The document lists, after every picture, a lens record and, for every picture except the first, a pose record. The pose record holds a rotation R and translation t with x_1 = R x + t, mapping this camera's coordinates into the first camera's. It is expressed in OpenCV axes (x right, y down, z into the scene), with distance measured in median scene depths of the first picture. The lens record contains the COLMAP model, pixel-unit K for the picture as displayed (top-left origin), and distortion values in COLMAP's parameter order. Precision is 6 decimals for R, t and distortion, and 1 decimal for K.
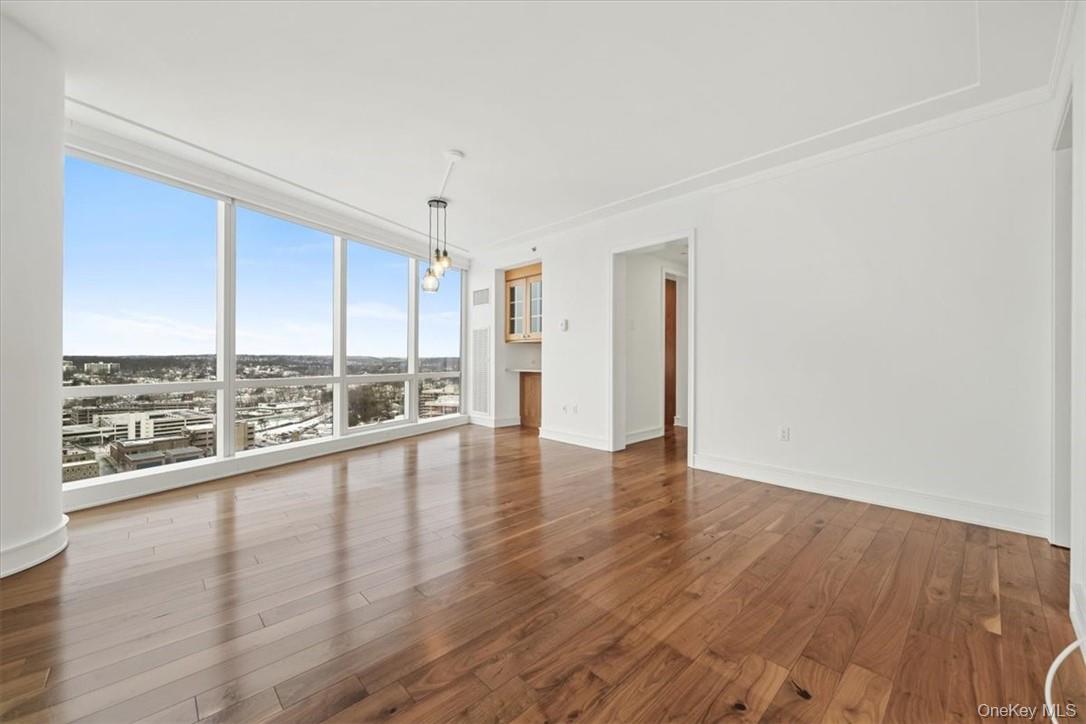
lens RADIAL K [[436.5, 0, 541.7], [0, 436.5, 357.8], [0, 0, 1]] dist [-0.001826, -0.000174]
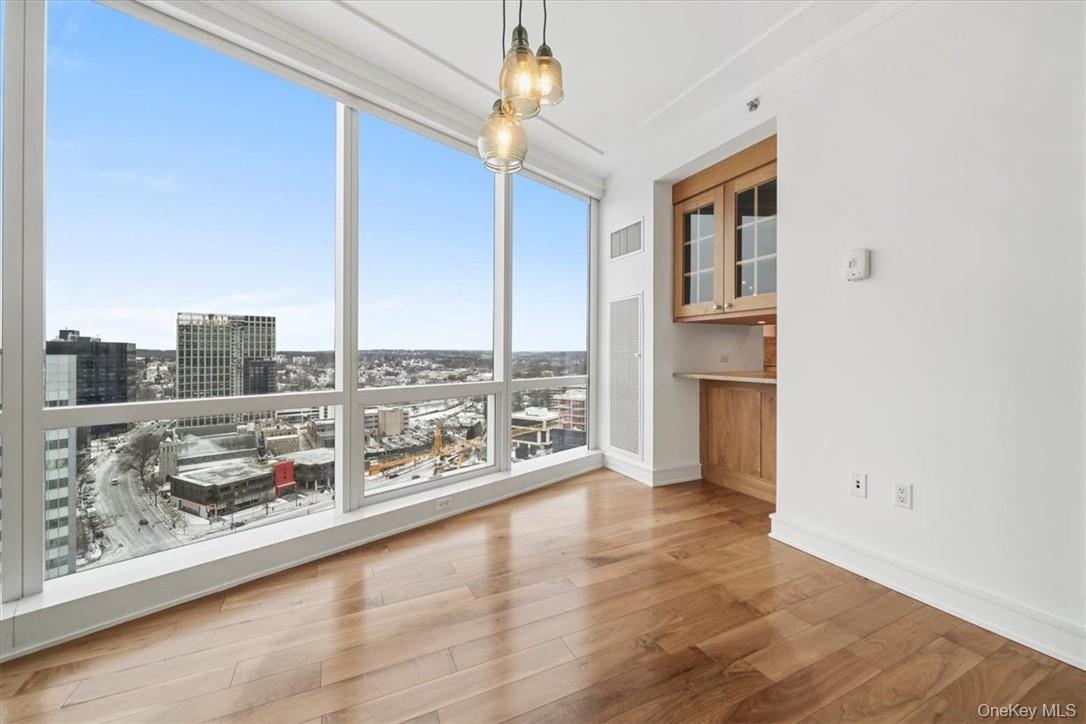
lens RADIAL K [[436.5, 0, 541.7], [0, 436.5, 357.8], [0, 0, 1]] dist [-0.001826, -0.000174]
pose [[0.958476, 0.000974, -0.285171, -0.085101], [0.003062, 0.999901, 0.013704, -0.000148], [0.285156, -0.014008, 0.958379, 0.454188]]
